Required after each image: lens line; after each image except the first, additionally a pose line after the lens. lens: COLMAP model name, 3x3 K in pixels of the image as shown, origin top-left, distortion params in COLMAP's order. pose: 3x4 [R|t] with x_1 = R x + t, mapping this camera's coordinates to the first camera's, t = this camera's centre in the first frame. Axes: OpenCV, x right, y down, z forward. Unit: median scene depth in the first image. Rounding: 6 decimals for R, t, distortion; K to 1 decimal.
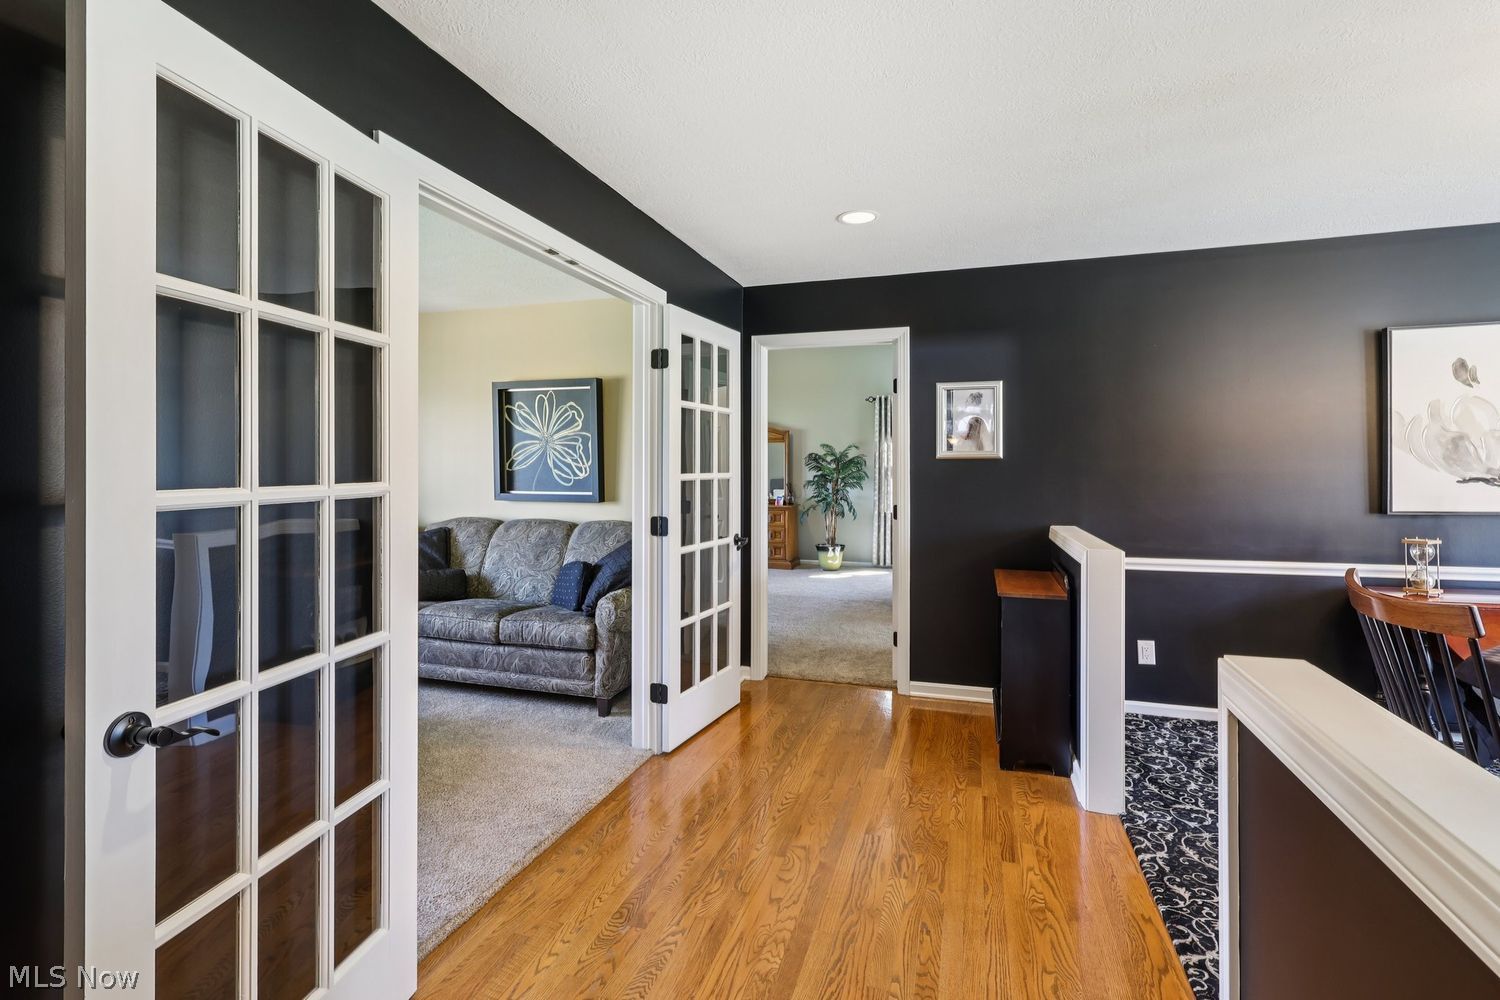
lens RADIAL K [[697.1, 0, 744.6], [0, 697.1, 471.9], [0, 0, 1]] dist [-0.004039, 0.001995]
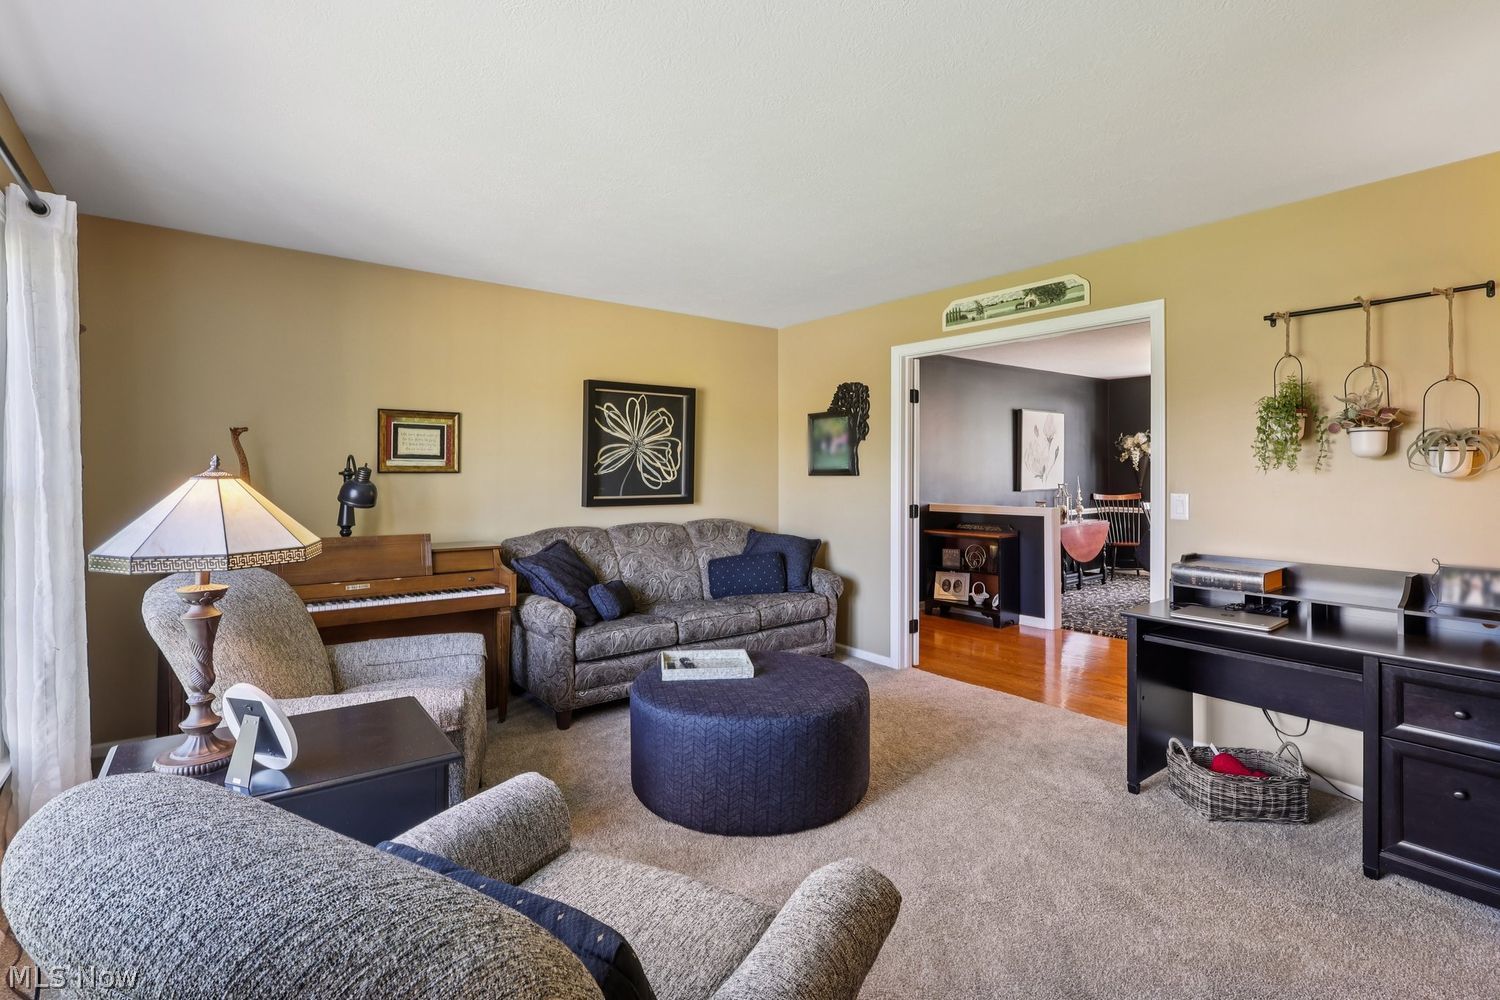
lens RADIAL K [[697.1, 0, 754.8], [0, 697.1, 470.7], [0, 0, 1]] dist [-0.004039, 0.001995]
pose [[0.567253, -0.002830, 0.823539, -1.023359], [0.003883, 0.999992, 0.000762, -0.007424], [-0.823534, 0.002766, 0.567259, 0.299759]]
